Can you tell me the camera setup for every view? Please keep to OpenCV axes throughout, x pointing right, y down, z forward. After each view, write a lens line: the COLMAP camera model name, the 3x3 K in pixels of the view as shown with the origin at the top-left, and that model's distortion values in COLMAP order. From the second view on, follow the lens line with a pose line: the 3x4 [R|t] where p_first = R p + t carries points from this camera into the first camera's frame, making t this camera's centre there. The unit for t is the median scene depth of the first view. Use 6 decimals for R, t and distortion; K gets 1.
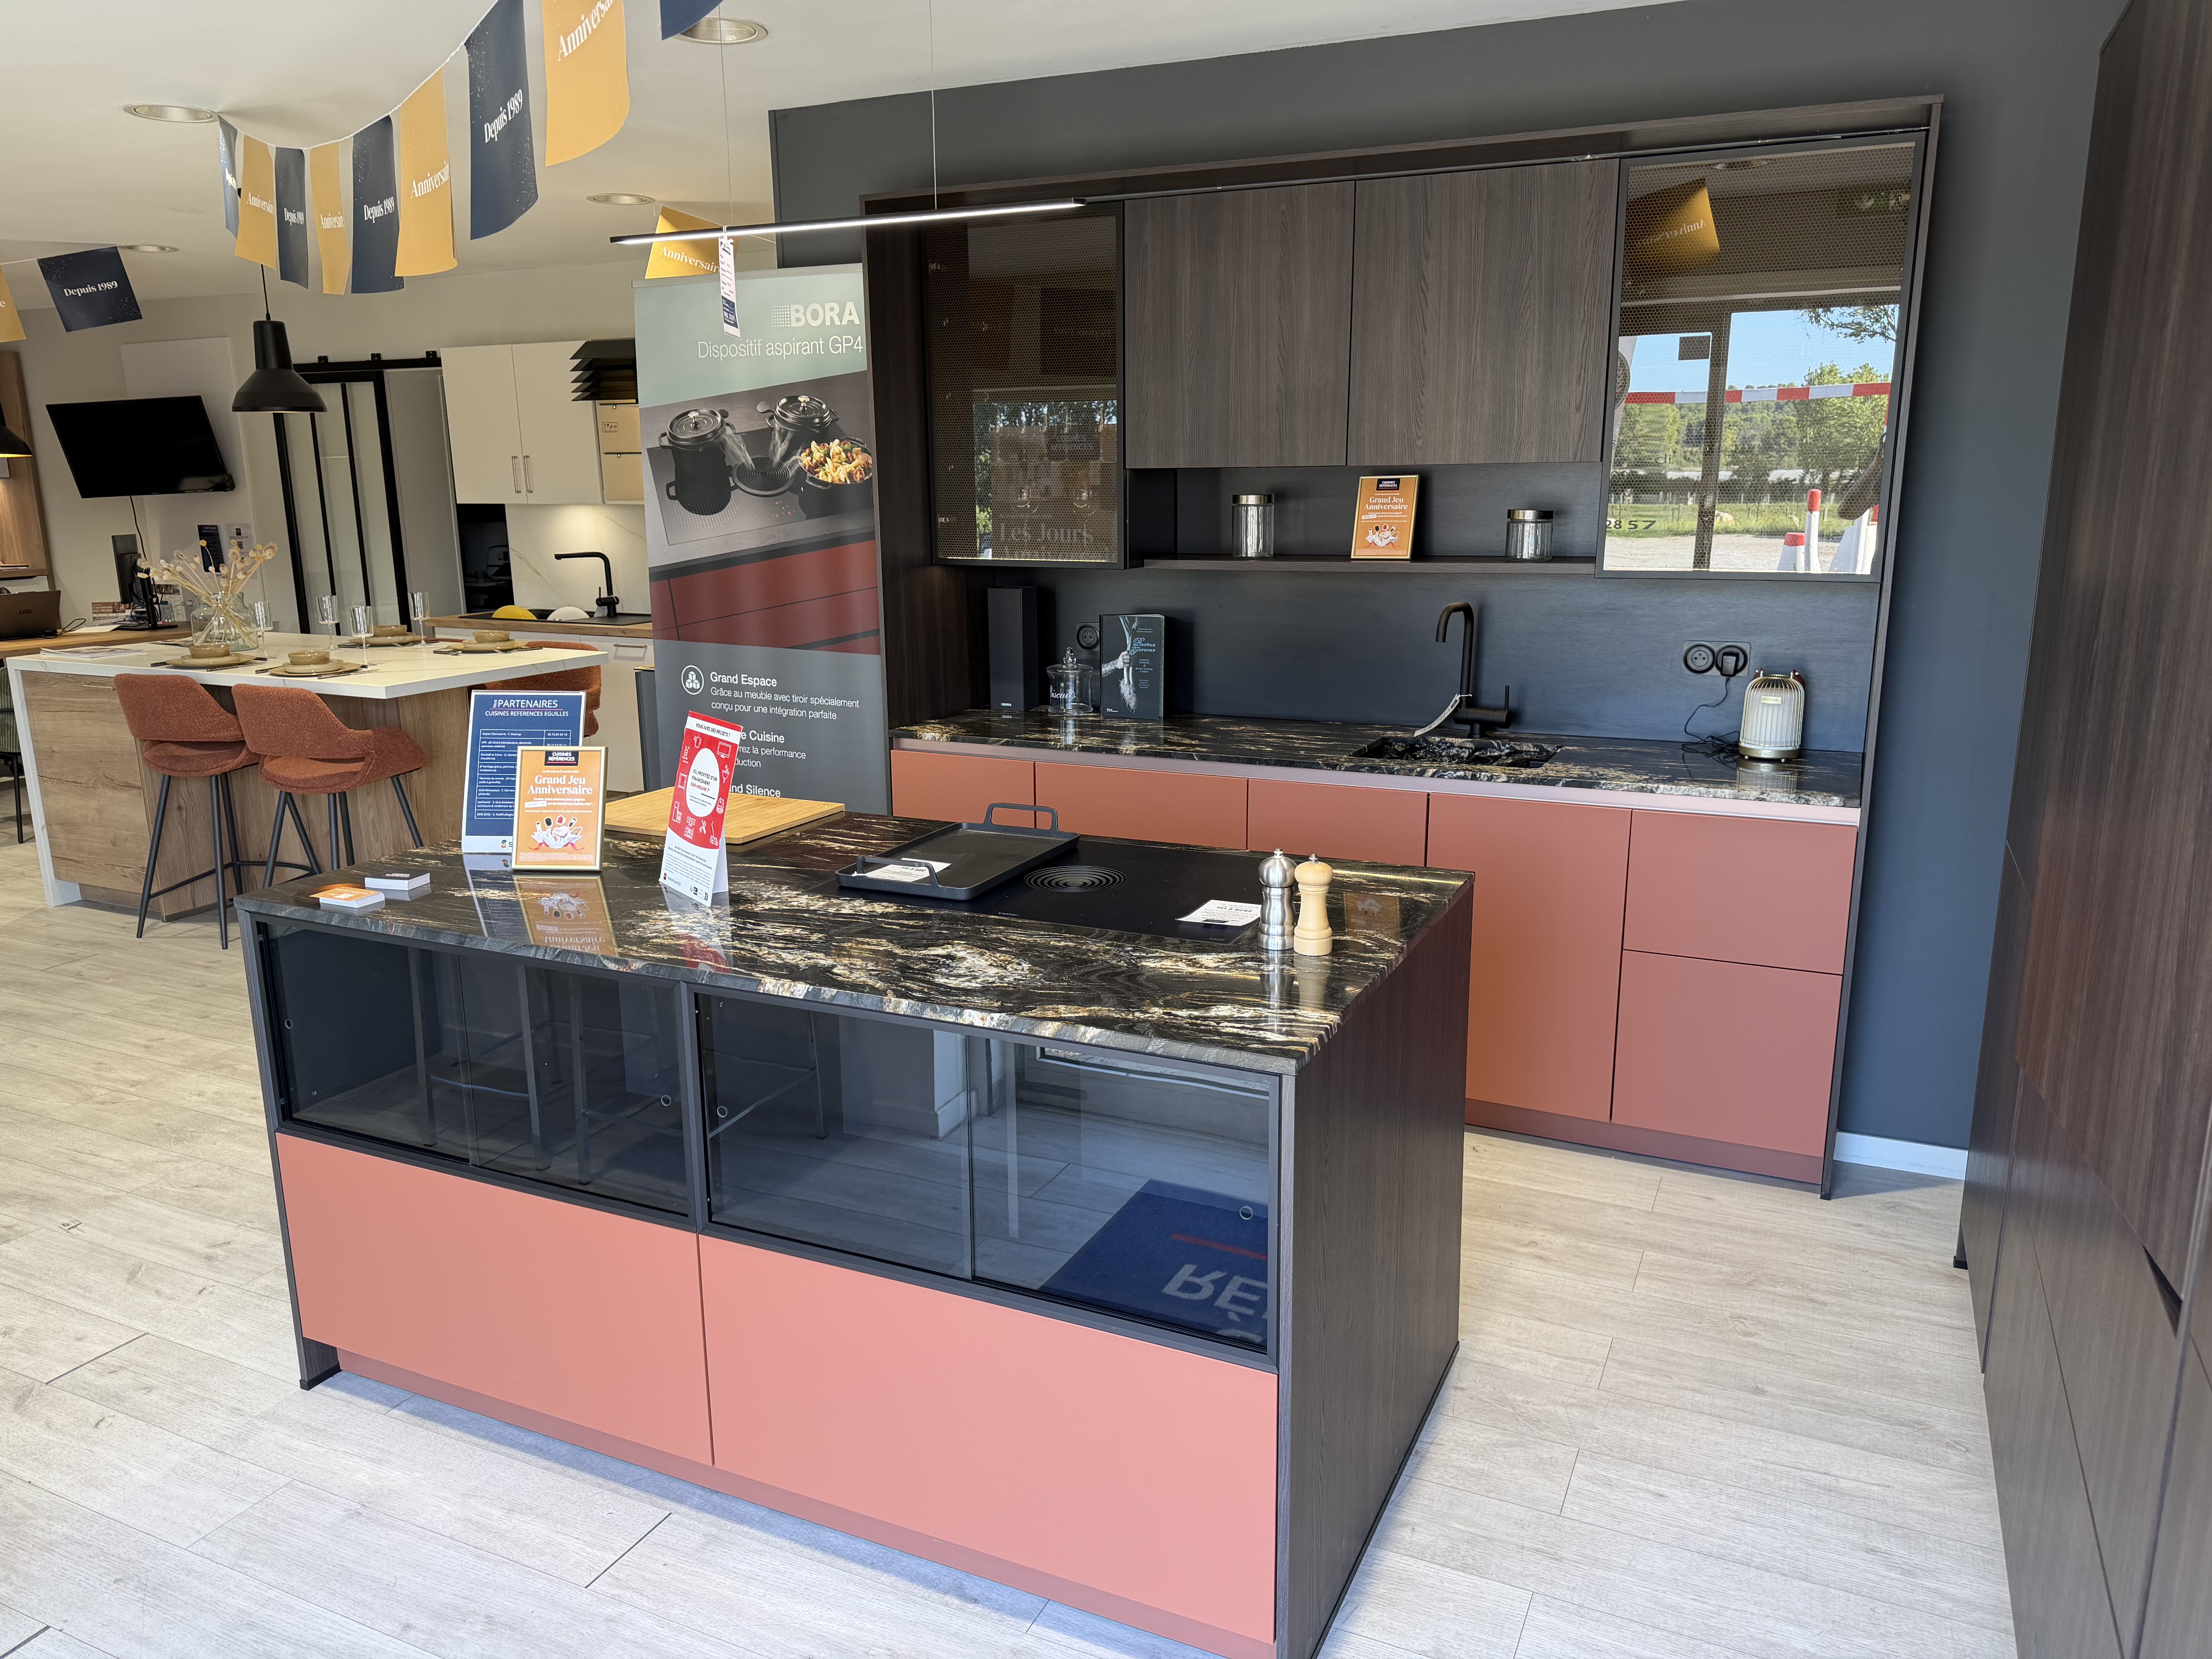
lens RADIAL K [[1545.3, 0, 1109.8], [0, 1545.3, 843.4], [0, 0, 1]] dist [0.070991, -0.079971]
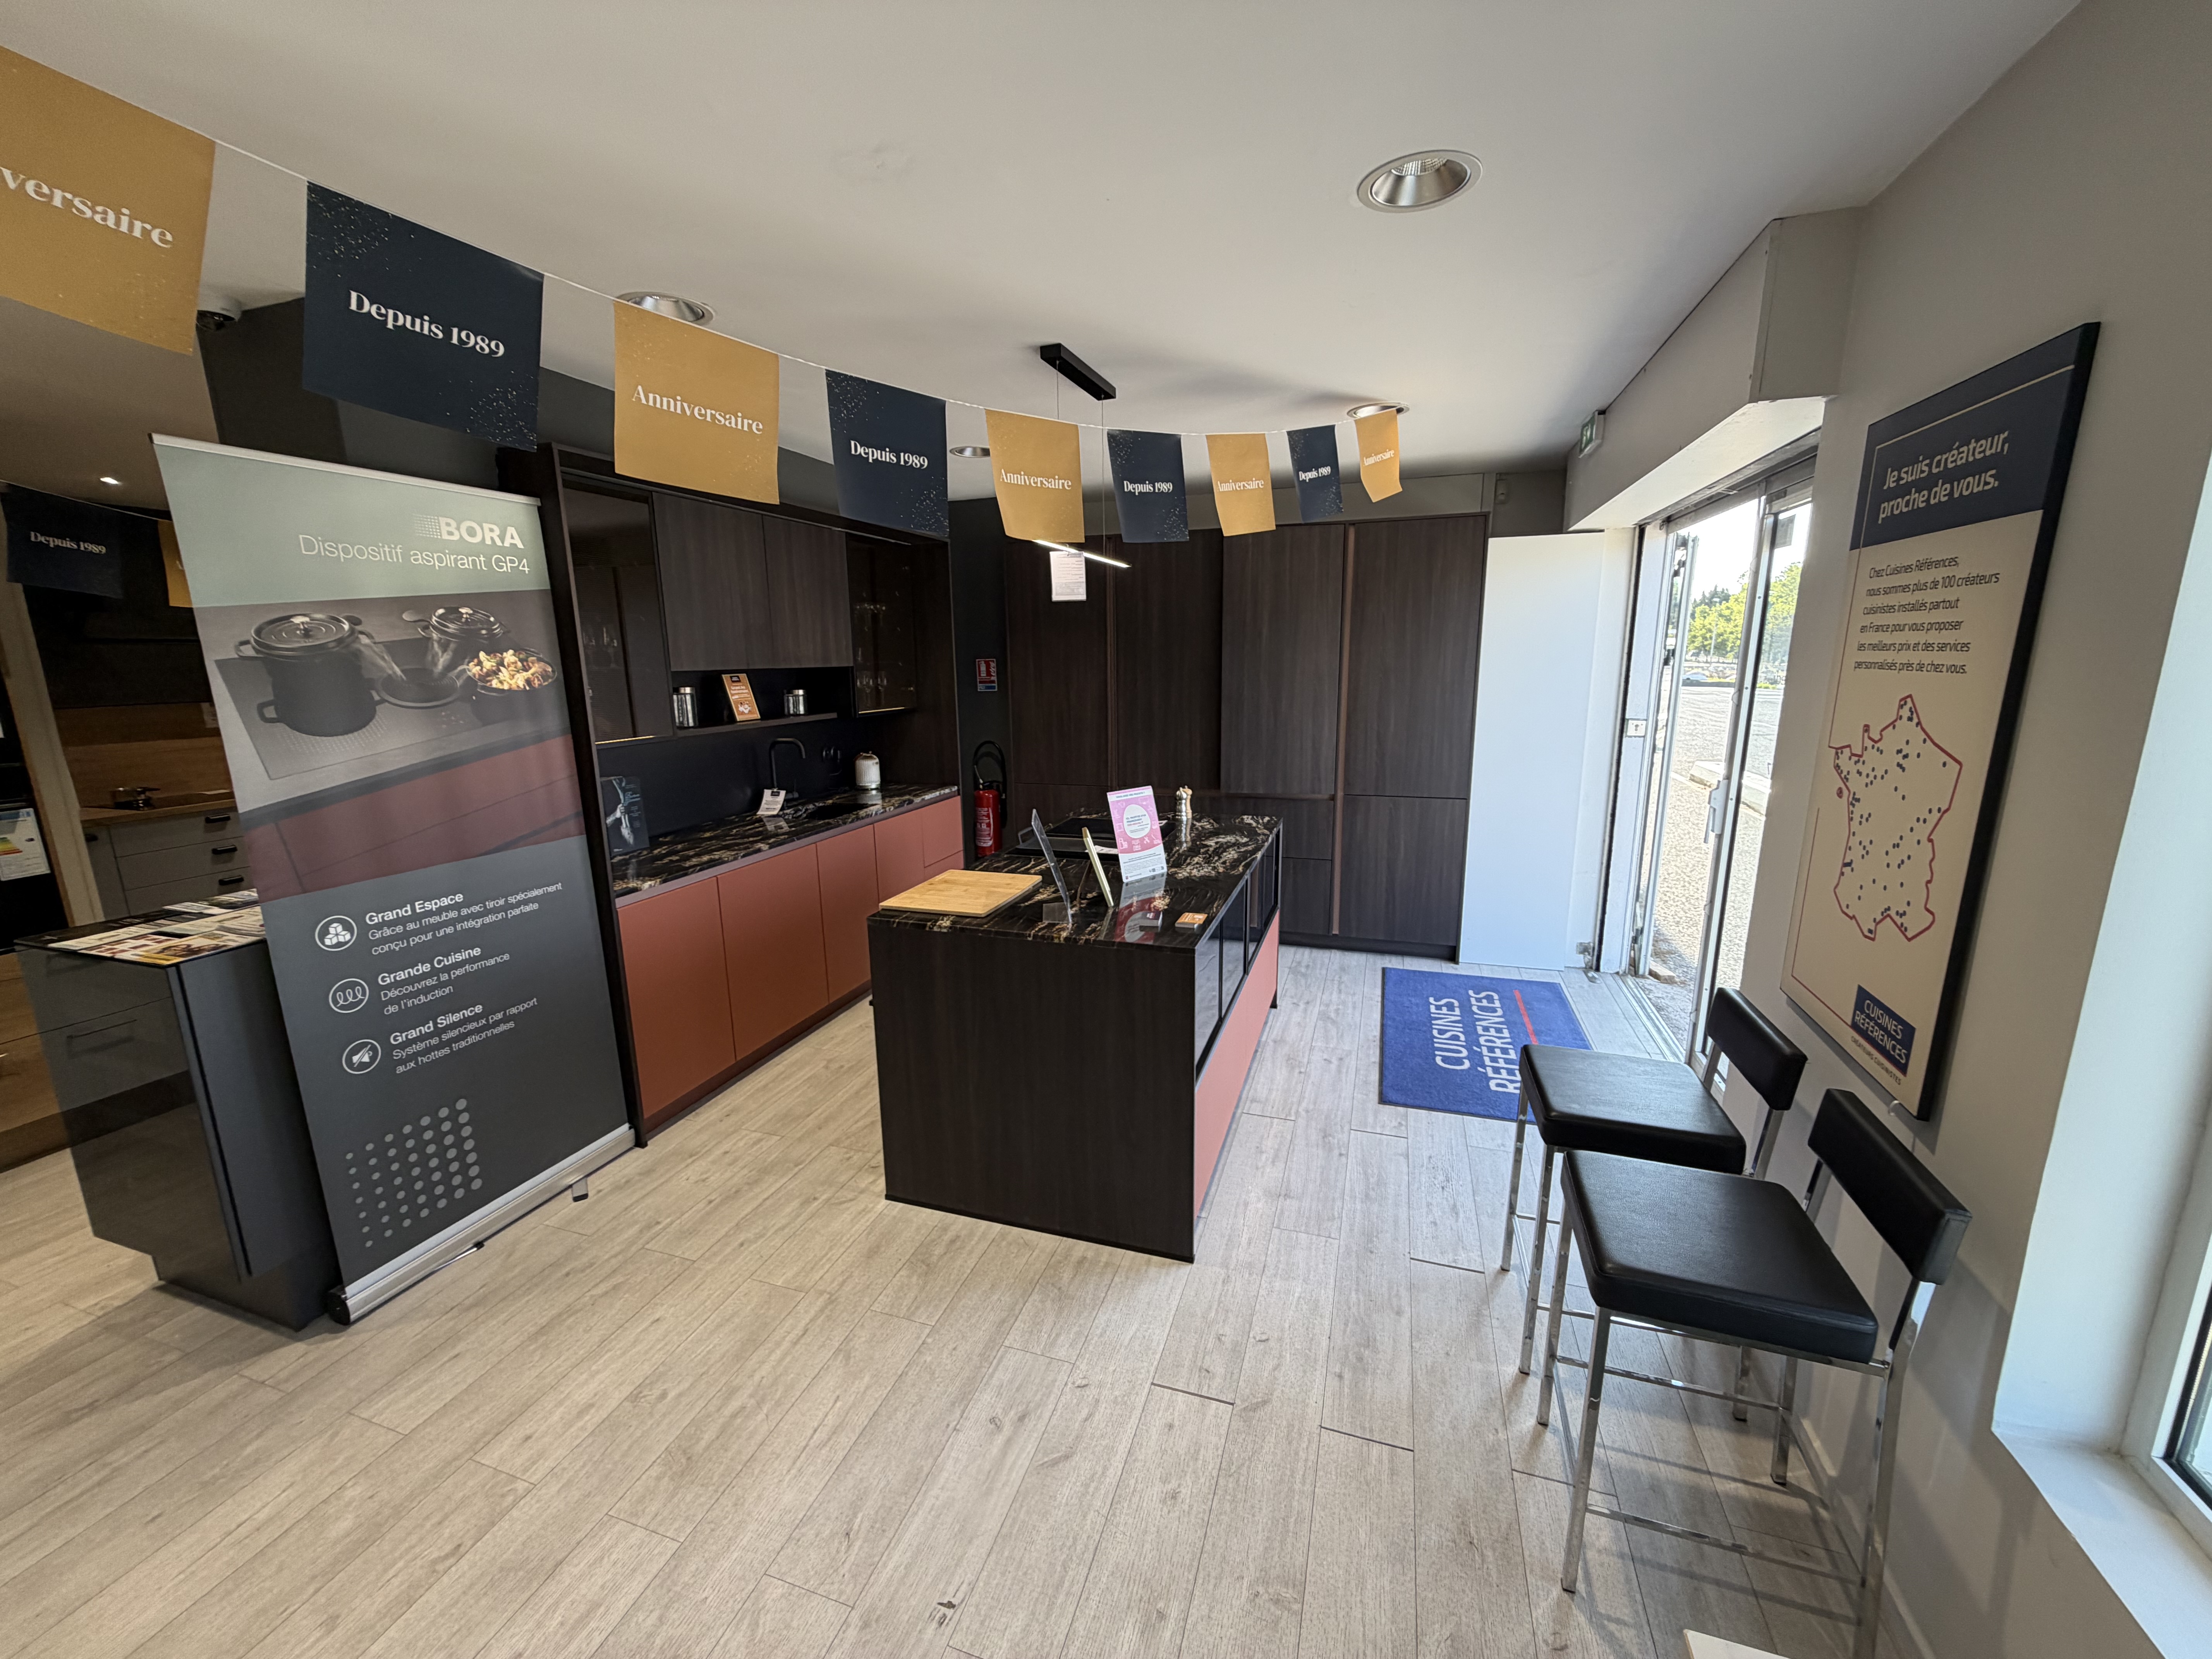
lens RADIAL K [[878.9, 0, 1097.0], [0, 878.9, 828.4], [0, 0, 1]] dist [0.000410, -0.000184]
pose [[-0.114504, -0.187201, 0.975625, -0.817270], [0.251735, 0.944563, 0.210785, -0.165990], [-0.960999, 0.269735, -0.061032, 0.667235]]
